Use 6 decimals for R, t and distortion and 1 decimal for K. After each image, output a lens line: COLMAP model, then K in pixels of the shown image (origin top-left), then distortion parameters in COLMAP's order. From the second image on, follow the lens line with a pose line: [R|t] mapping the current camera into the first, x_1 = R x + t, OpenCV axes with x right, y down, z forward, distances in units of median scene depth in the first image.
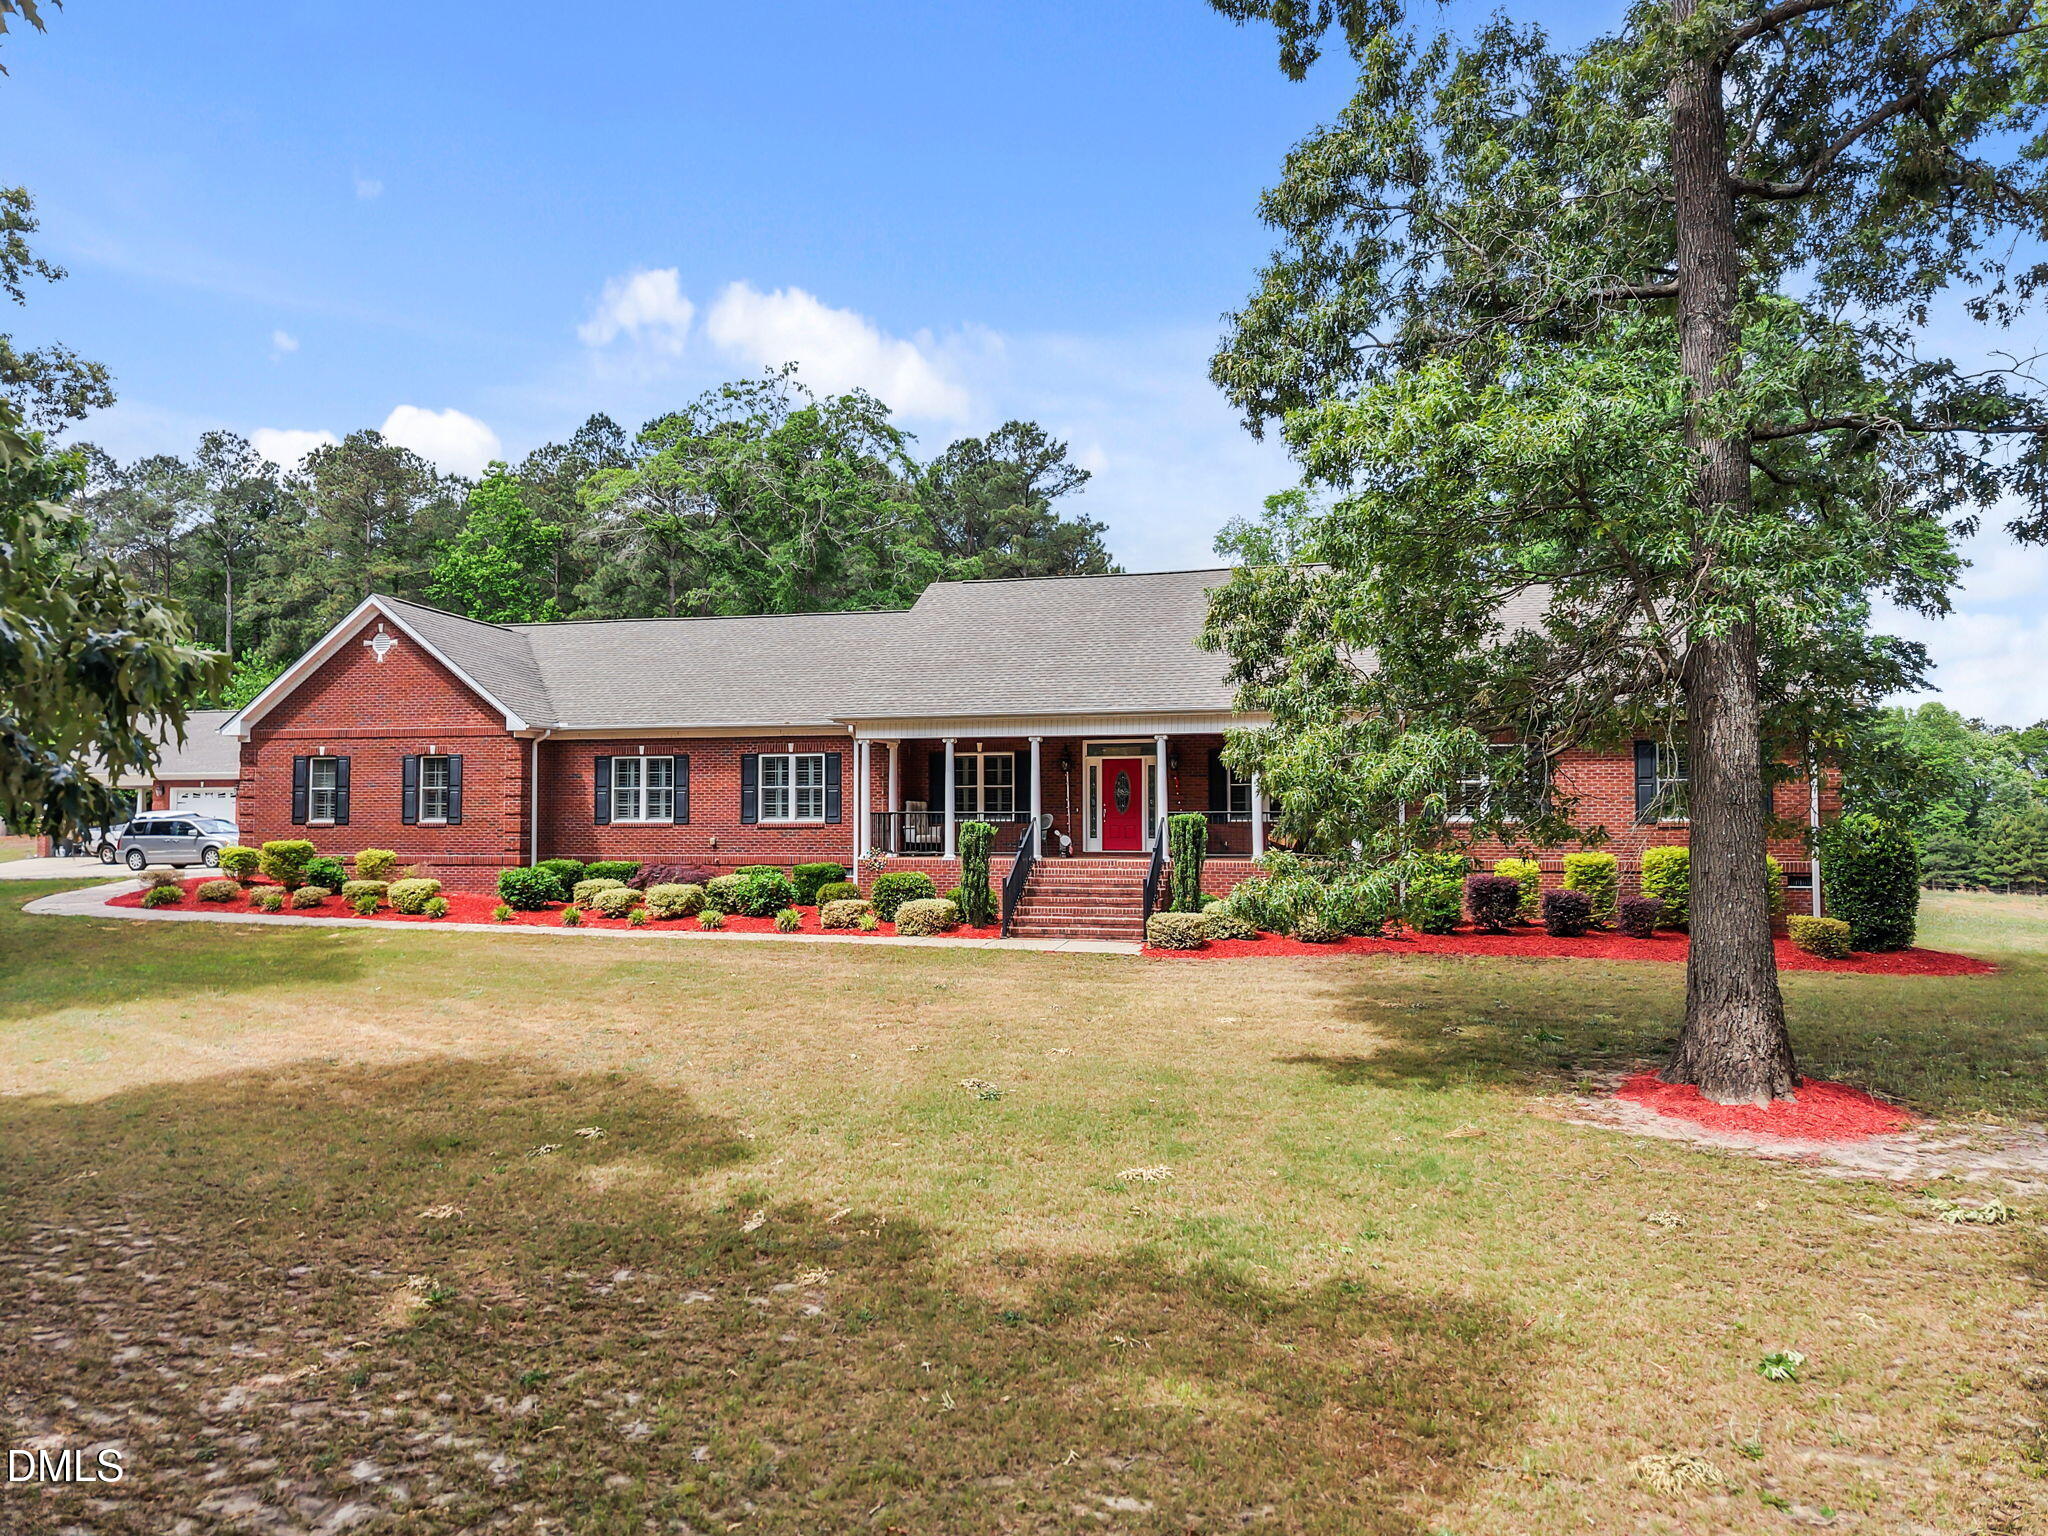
lens RADIAL K [[1352.5, 0, 1026.8], [0, 1352.5, 766.0], [0, 0, 1]] dist [-0.011027, 0.000953]
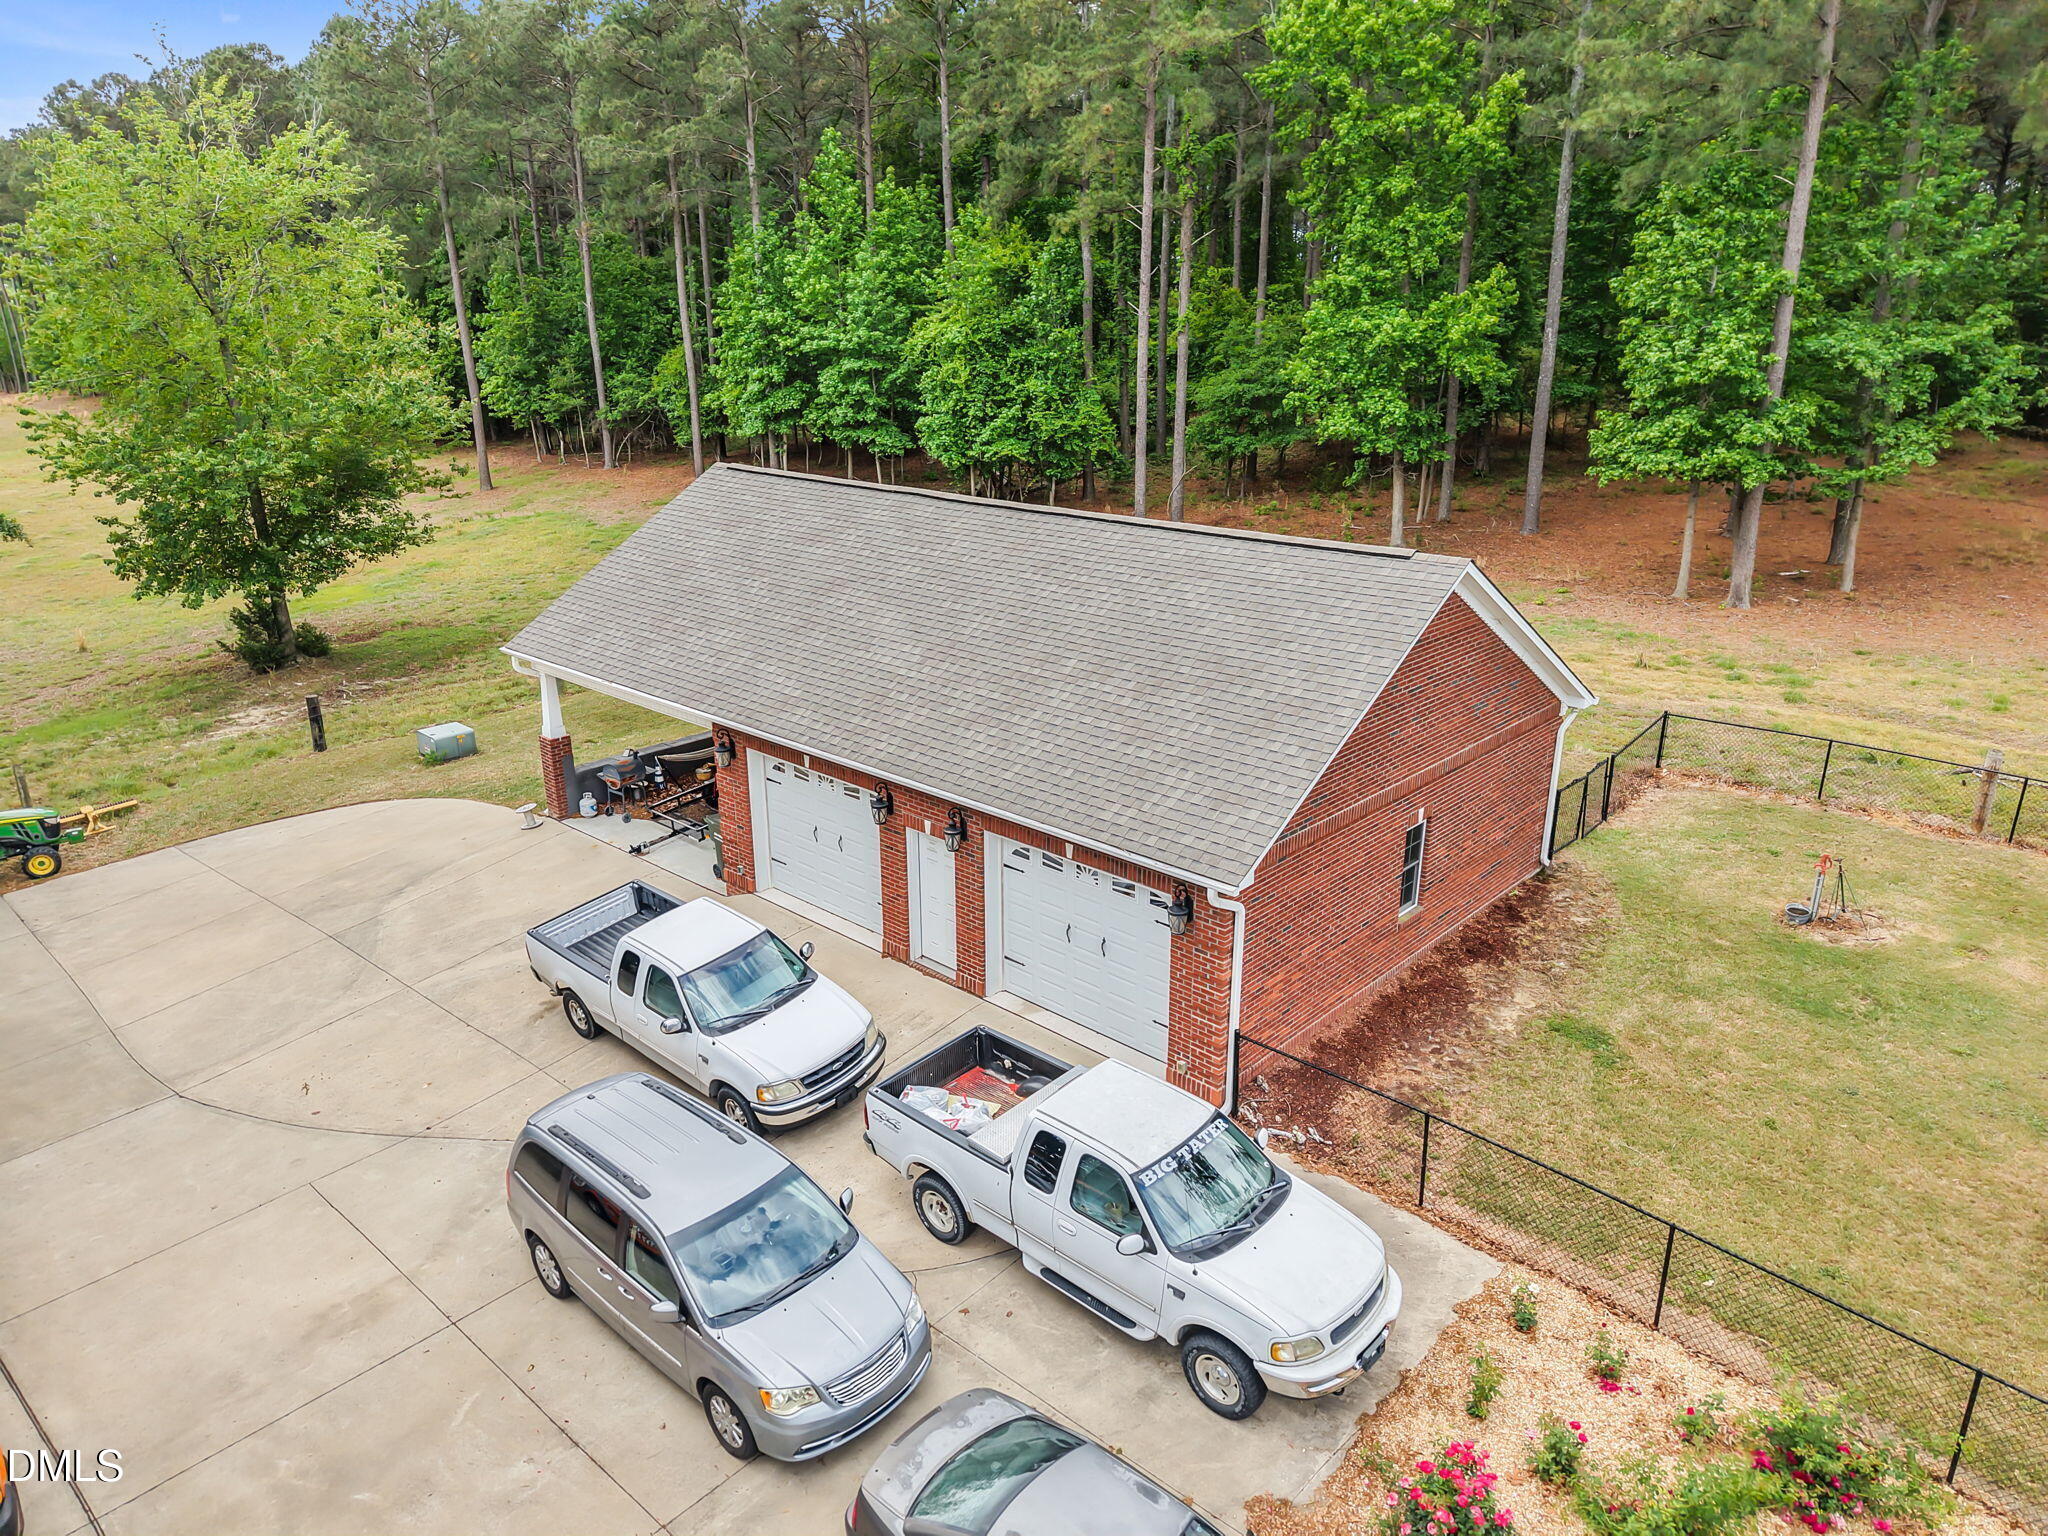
lens RADIAL K [[1352.5, 0, 1023.2], [0, 1352.5, 767.6], [0, 0, 1]] dist [-0.011027, 0.000953]
pose [[0.871196, 0.155652, -0.465607, -0.233571], [0.027904, 0.931175, 0.363502, -0.070623], [0.490142, -0.329674, 0.806893, 0.440055]]
